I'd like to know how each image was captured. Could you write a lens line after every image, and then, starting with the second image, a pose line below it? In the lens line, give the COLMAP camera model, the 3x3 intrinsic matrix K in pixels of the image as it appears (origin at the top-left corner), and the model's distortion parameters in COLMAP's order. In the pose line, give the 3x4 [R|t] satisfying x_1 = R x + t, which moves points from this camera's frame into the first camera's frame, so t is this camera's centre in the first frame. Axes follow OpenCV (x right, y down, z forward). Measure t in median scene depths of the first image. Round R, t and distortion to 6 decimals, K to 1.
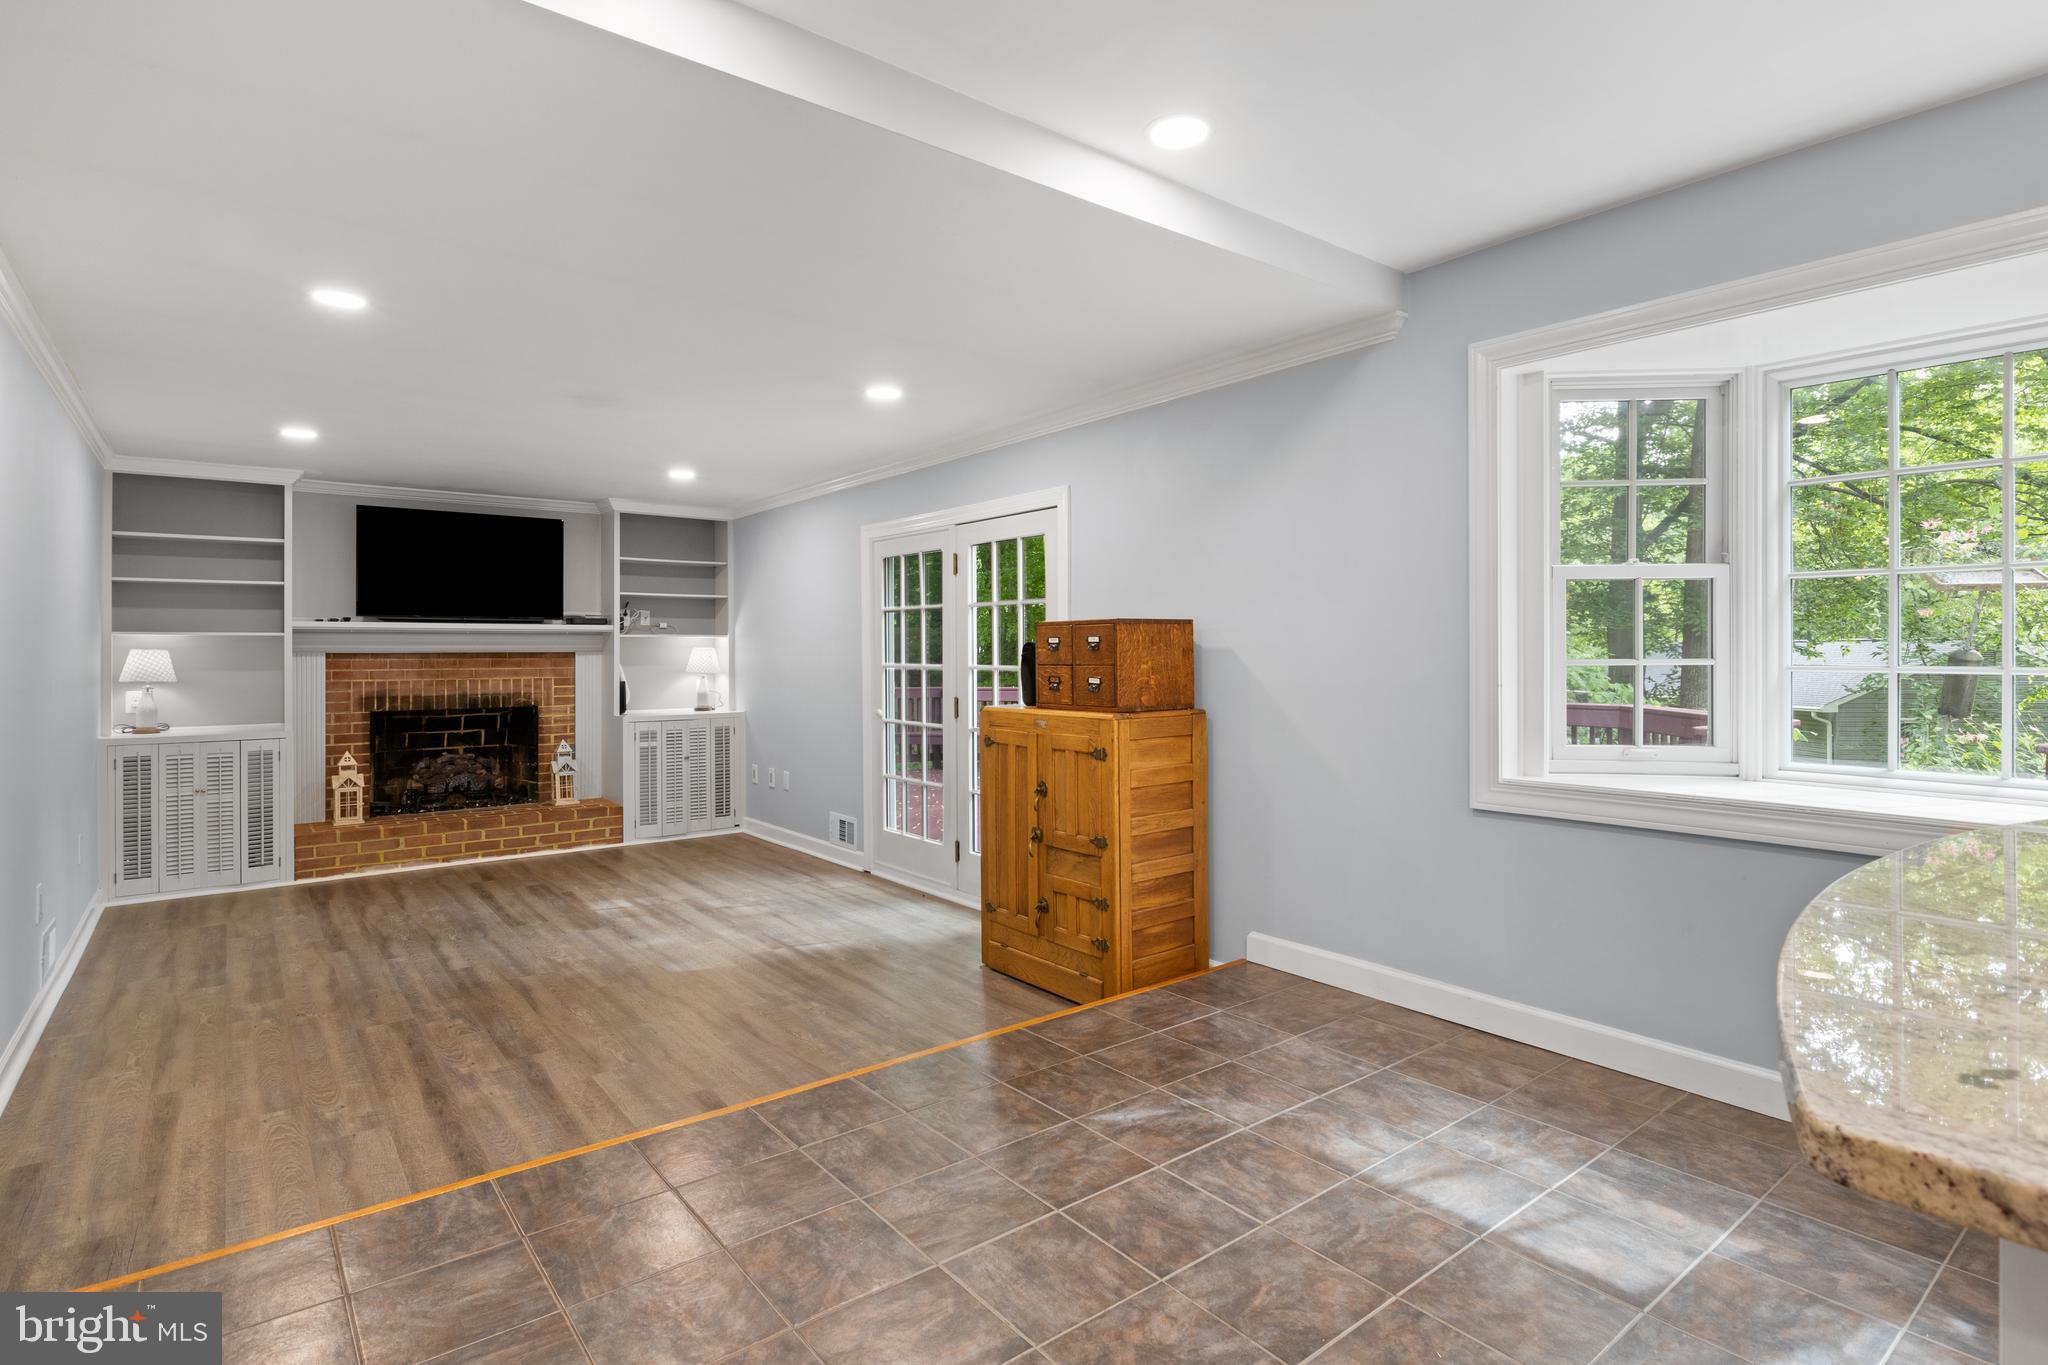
lens RADIAL K [[1017.8, 0, 1028.5], [0, 1017.8, 647.9], [0, 0, 1]] dist [-0.008873, -0.000789]
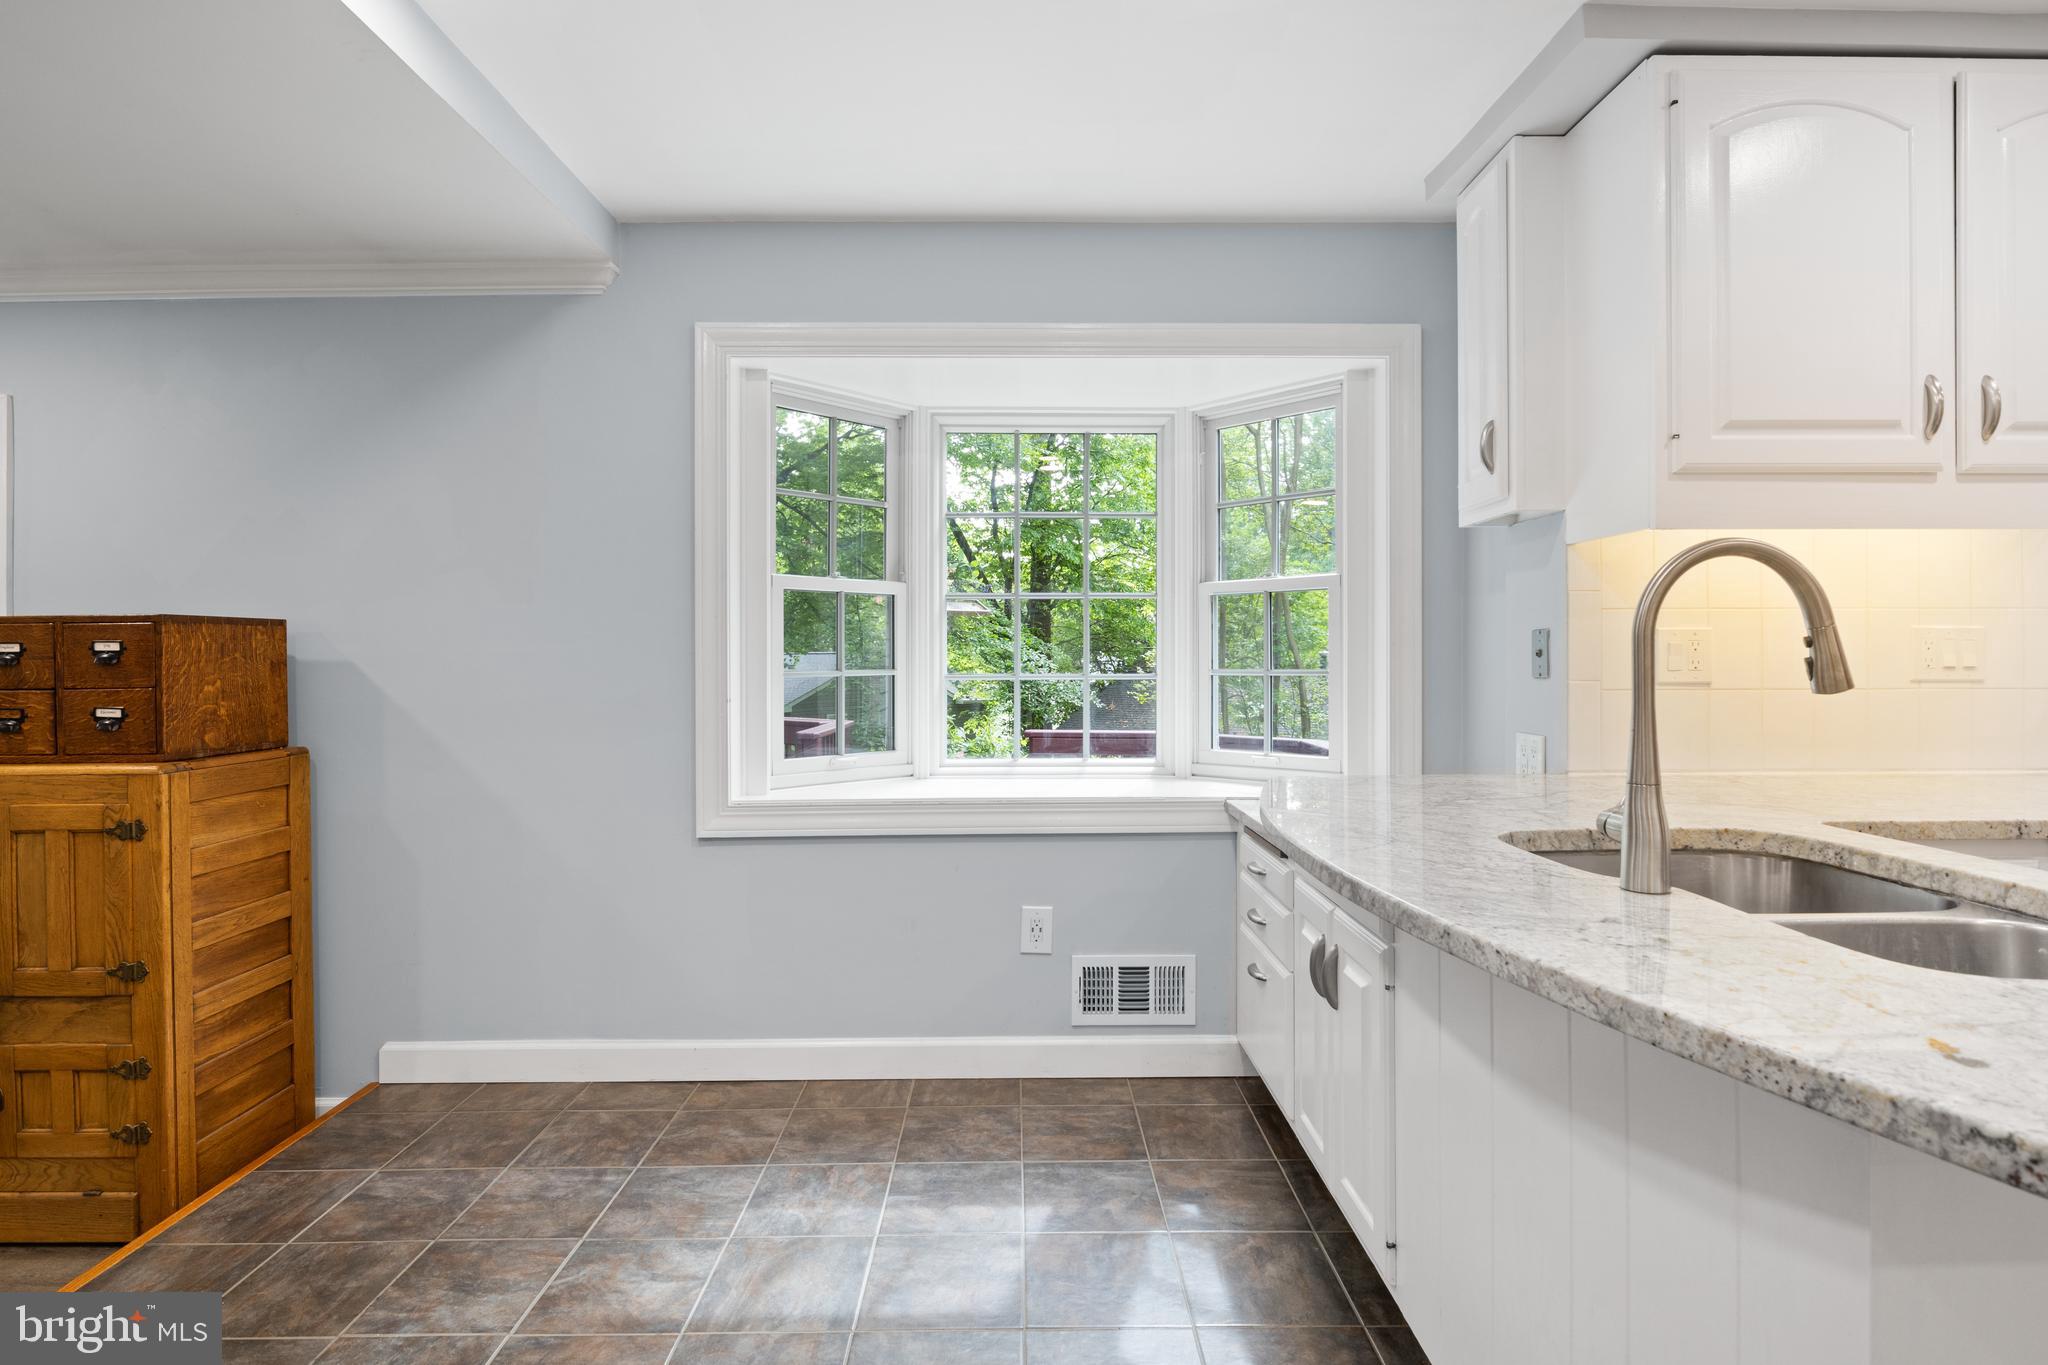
lens RADIAL K [[1017.8, 0, 1028.6], [0, 1017.8, 658.2], [0, 0, 1]] dist [-0.008873, -0.000789]
pose [[0.609338, 0.000227, 0.792910, -0.079360], [0.001495, 0.999998, -0.001435, 0.000328], [-0.792909, 0.002060, 0.609336, 0.174016]]
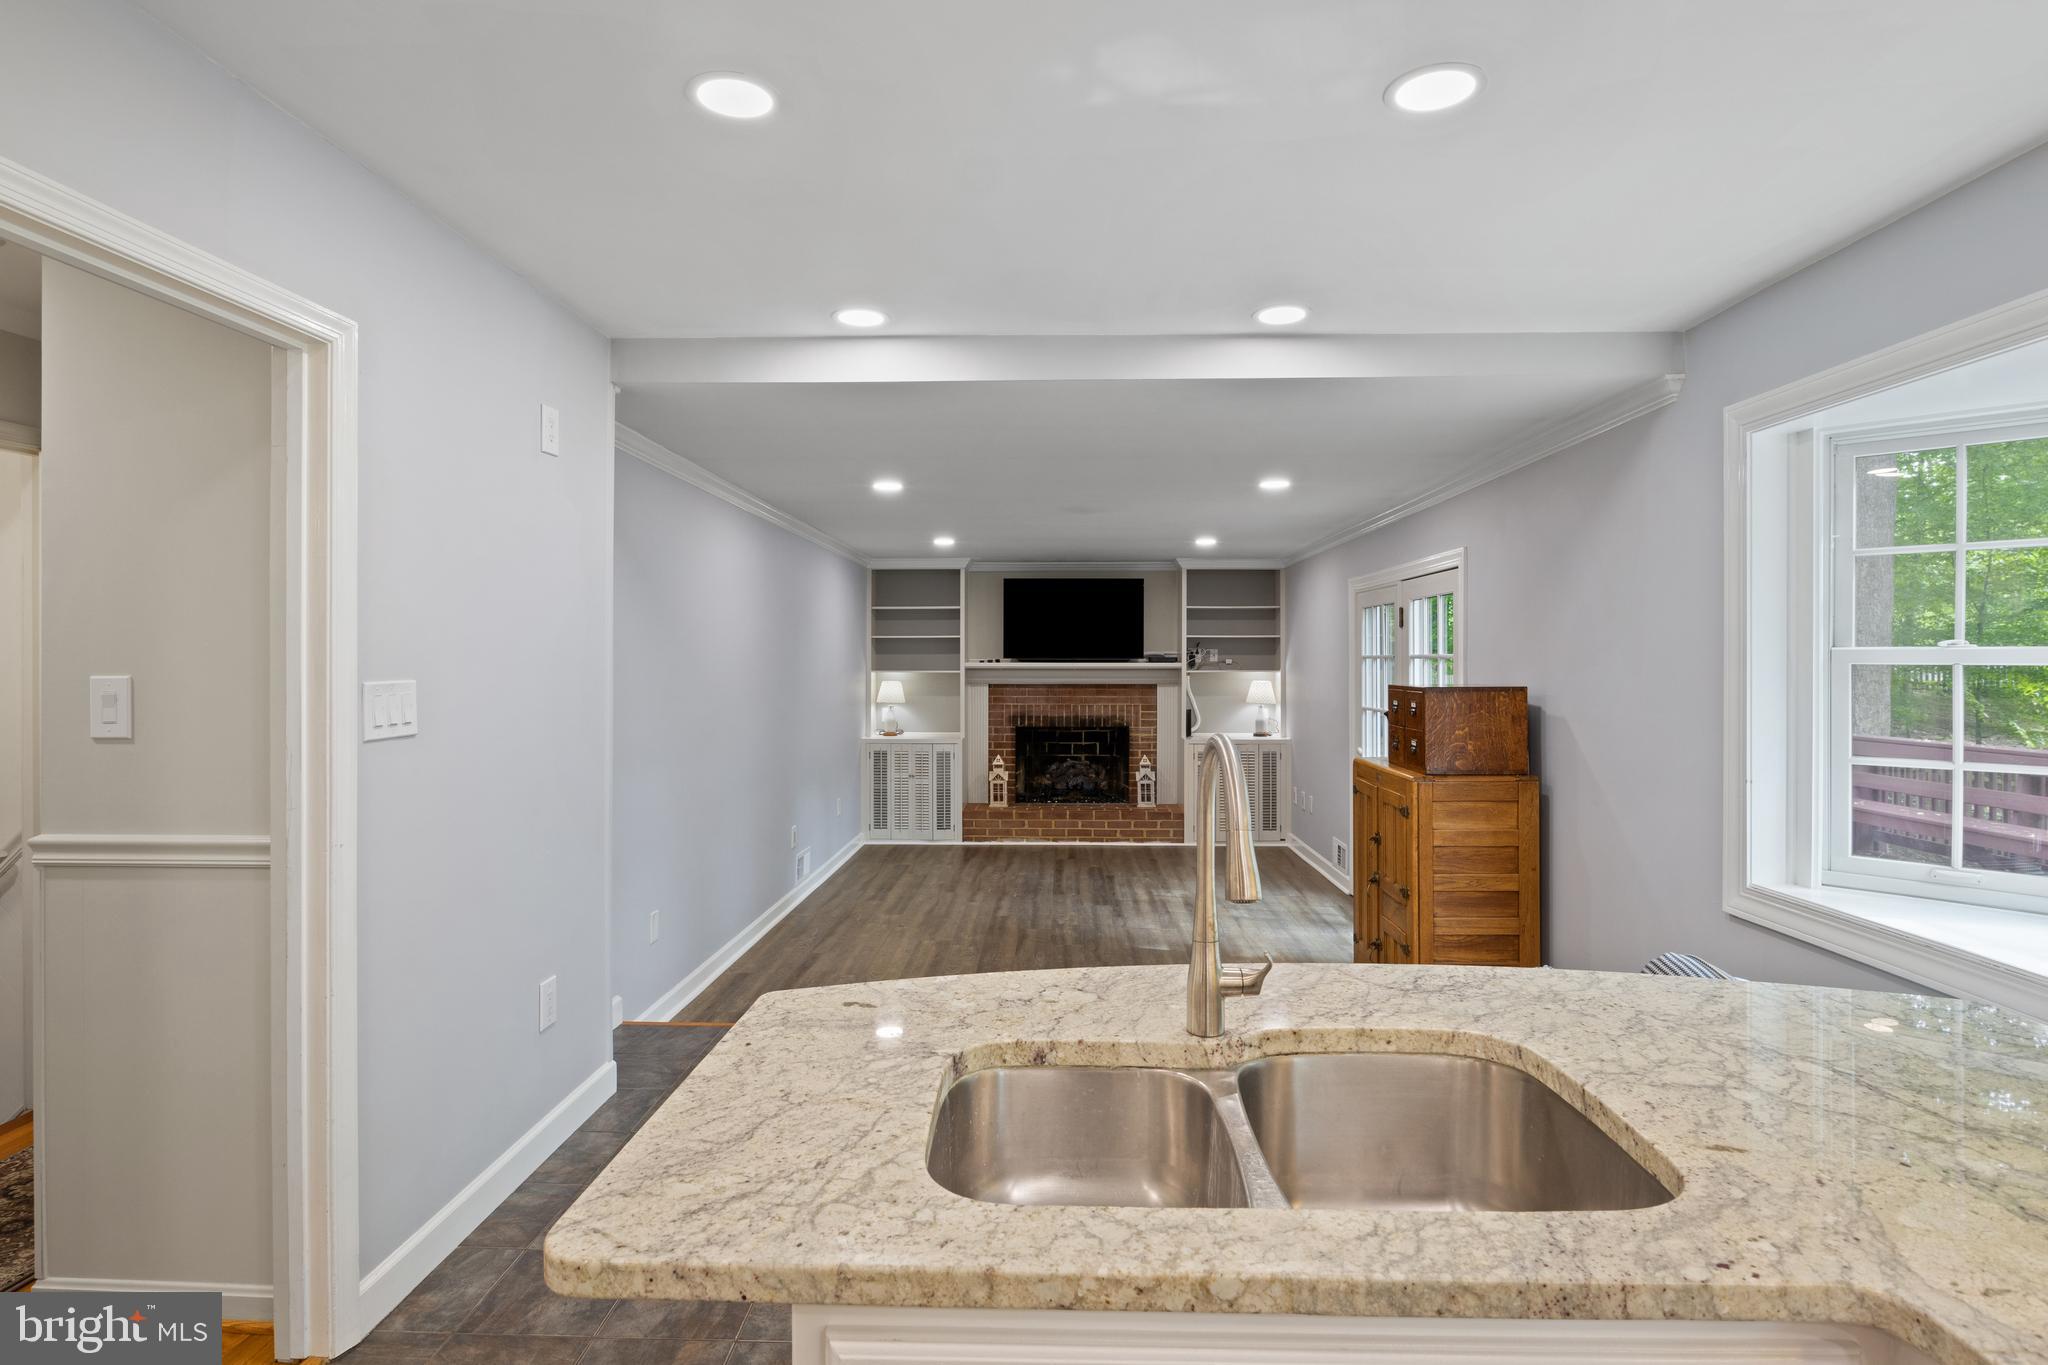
lens RADIAL K [[1017.8, 0, 1031.1], [0, 1017.8, 662.4], [0, 0, 1]] dist [-0.008873, -0.000789]
pose [[0.767944, 0.005912, -0.640490, 0.429646], [-0.001440, 0.999971, 0.007503, -0.059039], [0.640515, -0.004839, 0.767930, -0.085490]]
